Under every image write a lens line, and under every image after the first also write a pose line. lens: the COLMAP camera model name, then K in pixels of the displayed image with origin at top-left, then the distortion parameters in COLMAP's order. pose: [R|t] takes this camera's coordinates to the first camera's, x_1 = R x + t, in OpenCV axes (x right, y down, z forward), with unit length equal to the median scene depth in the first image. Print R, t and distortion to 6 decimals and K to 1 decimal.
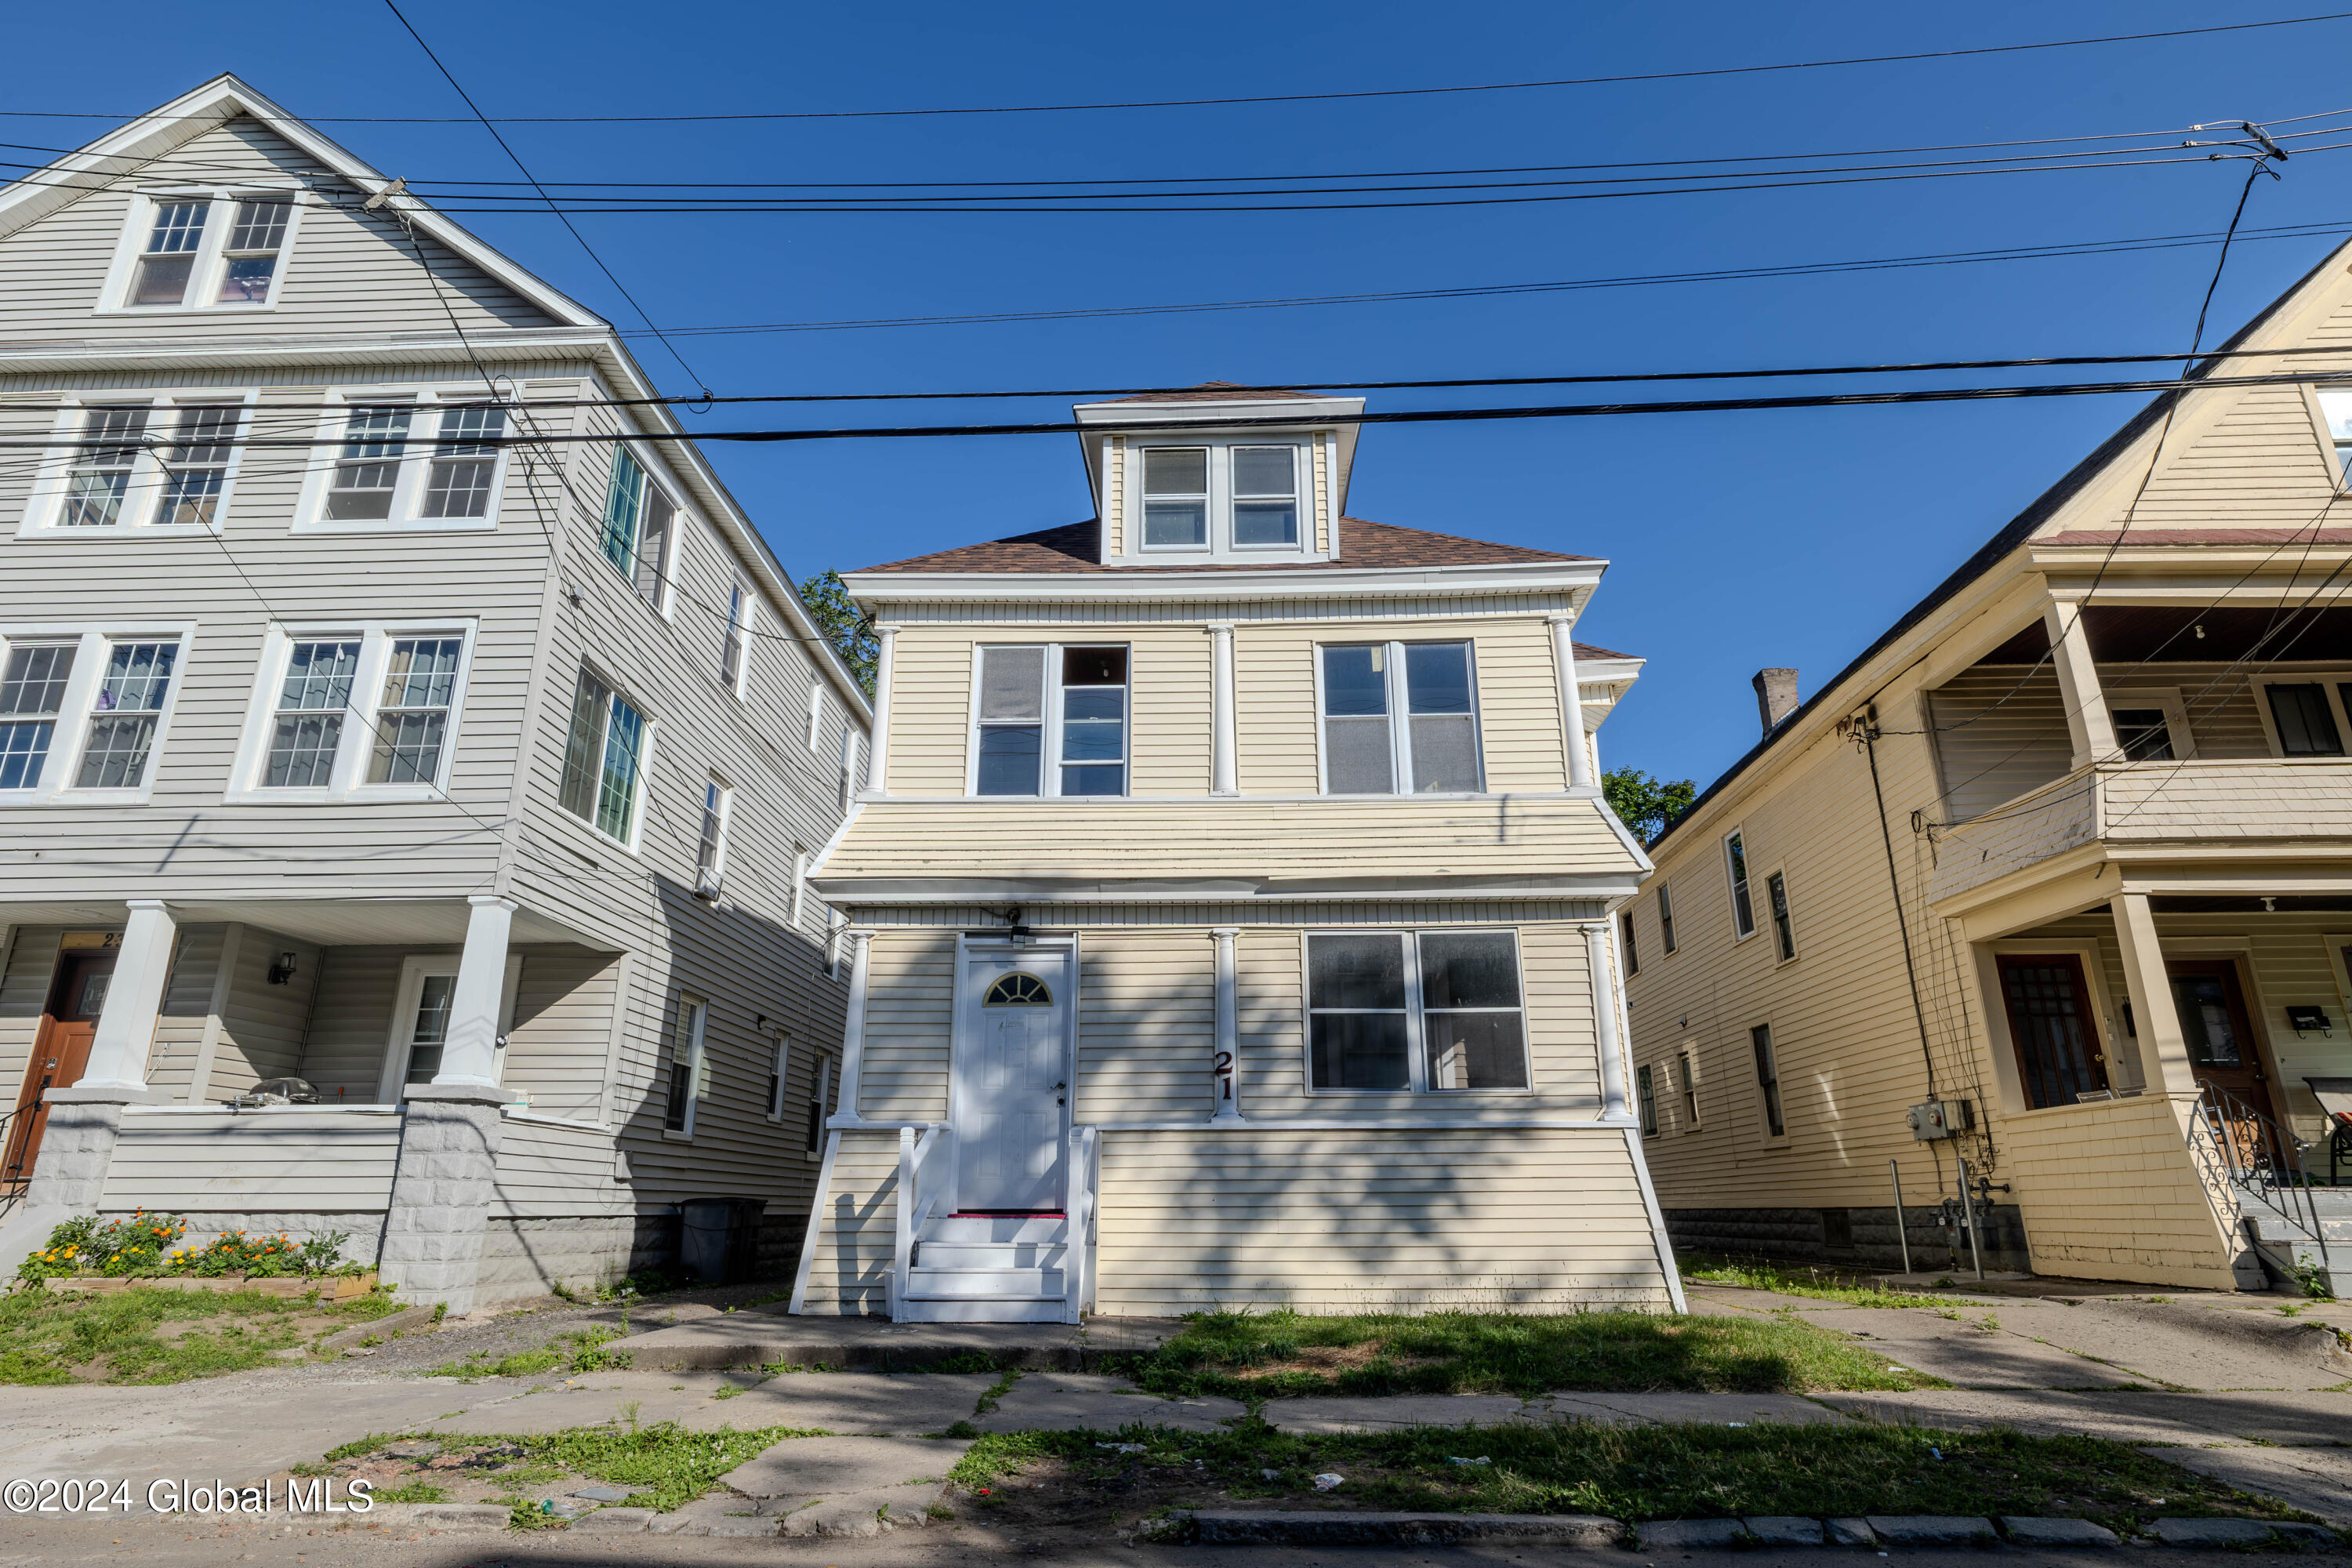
lens RADIAL K [[1297.8, 0, 1176.0], [0, 1297.8, 784.0], [0, 0, 1]] dist [0.000924, 0.000138]
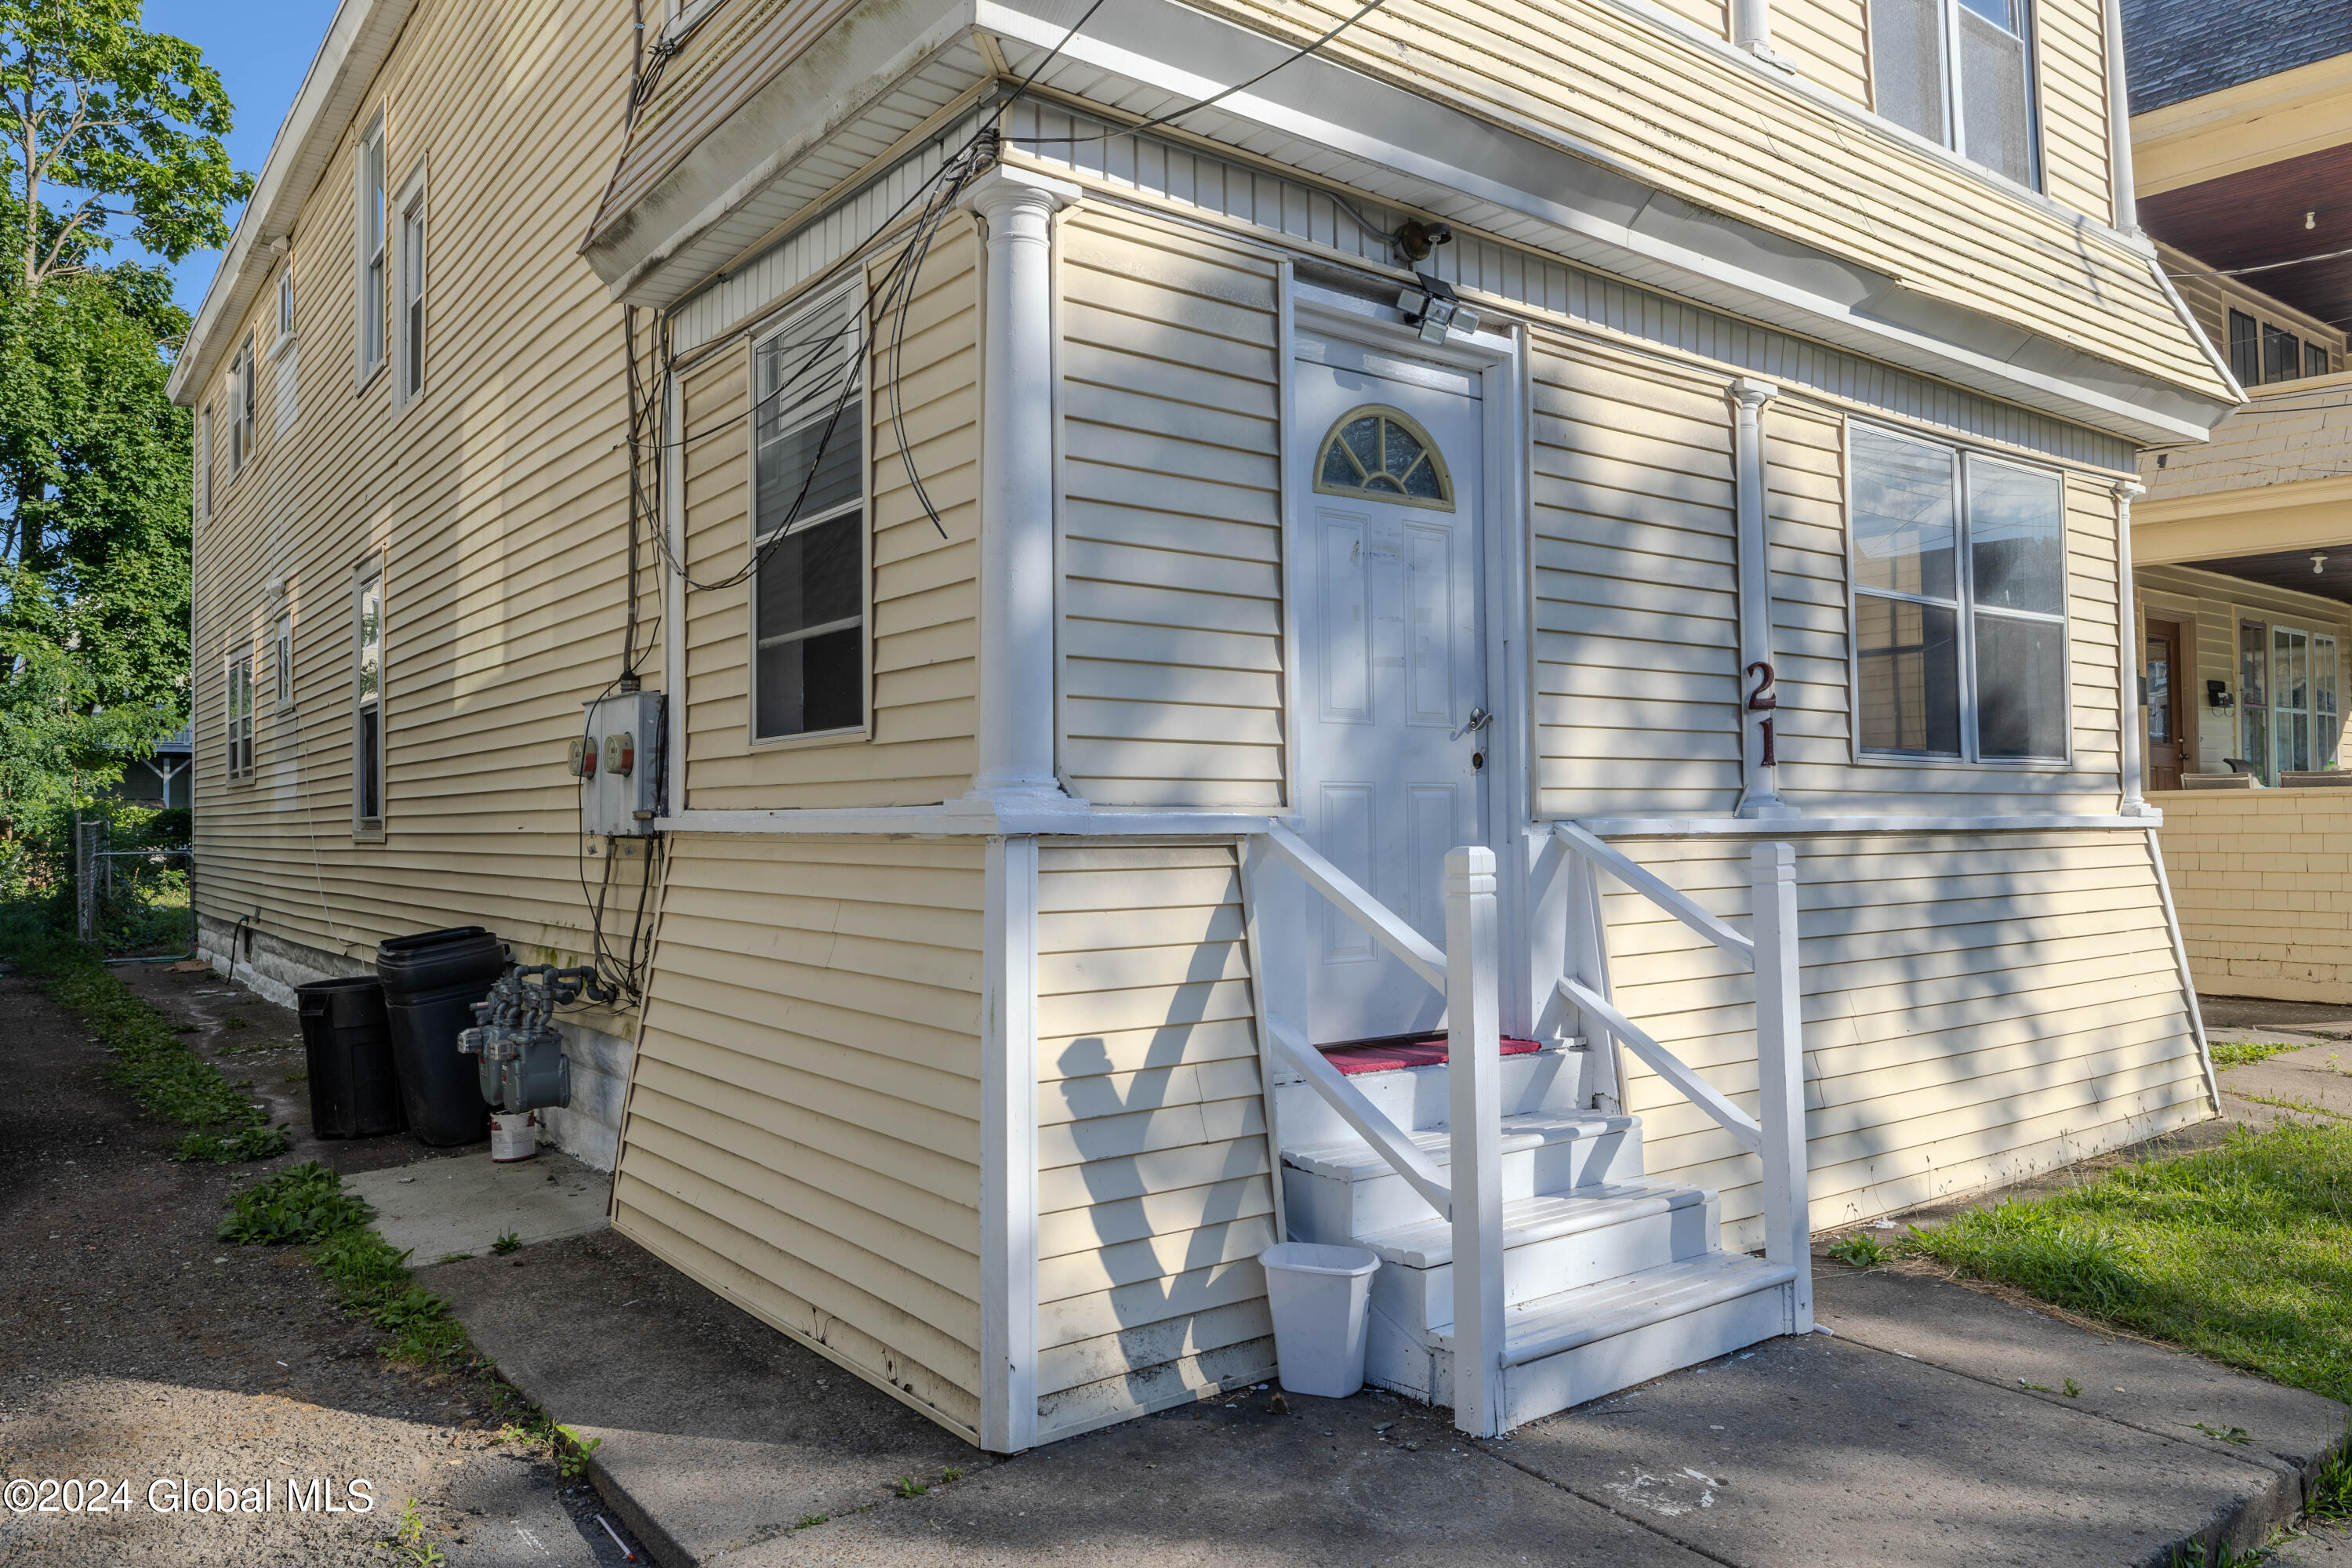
lens RADIAL K [[1609.9, 0, 1176.0], [0, 1609.9, 784.0], [0, 0, 1]] dist [0.003885, 0.001429]
pose [[0.777024, 0.015230, 0.629287, -0.457625], [-0.192052, 0.957777, 0.213959, 0.165616], [-0.599458, -0.287107, 0.747141, 0.690875]]
